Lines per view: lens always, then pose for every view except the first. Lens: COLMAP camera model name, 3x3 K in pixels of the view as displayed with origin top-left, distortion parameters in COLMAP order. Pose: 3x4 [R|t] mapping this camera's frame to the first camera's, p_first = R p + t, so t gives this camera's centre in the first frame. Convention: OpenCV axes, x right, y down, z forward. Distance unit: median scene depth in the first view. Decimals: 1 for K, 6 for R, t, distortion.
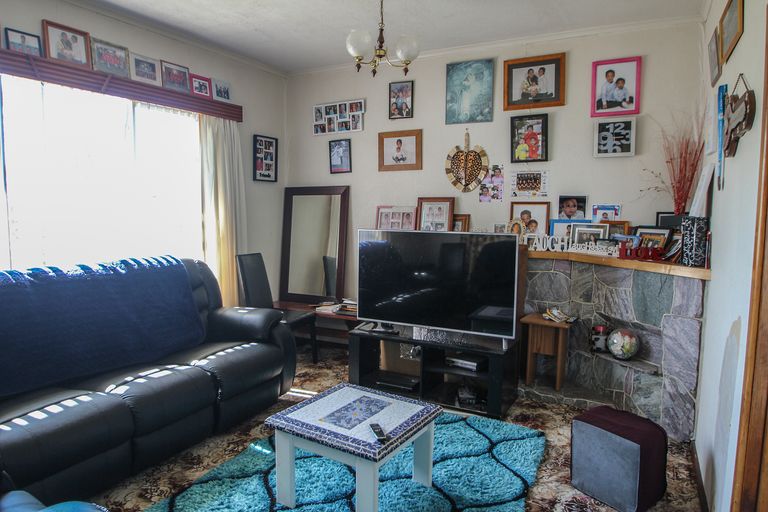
lens RADIAL K [[534.3, 0, 383.7], [0, 534.3, 255.9], [0, 0, 1]] dist [-0.027006, -0.003068]
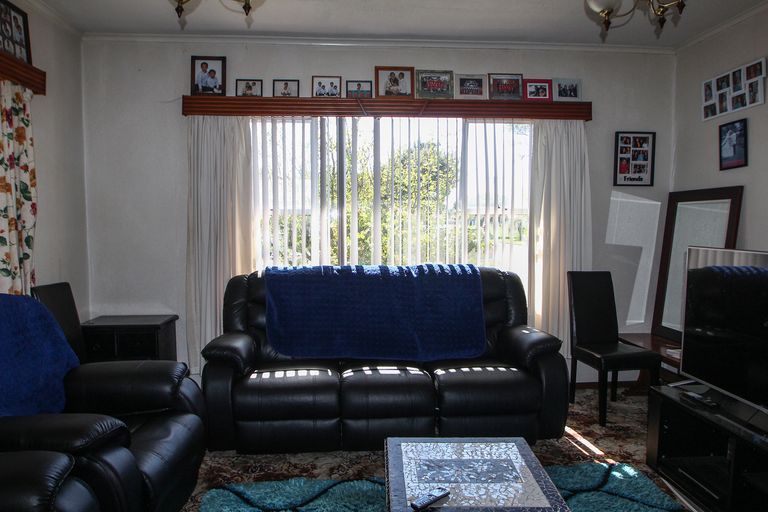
lens RADIAL K [[534.3, 0, 383.8], [0, 534.3, 257.0], [0, 0, 1]] dist [-0.027006, -0.003068]
pose [[0.509635, 0.052428, -0.858792, 0.297698], [-0.072646, 0.997200, 0.017767, -0.016825], [0.857319, 0.053333, 0.512016, 0.256045]]
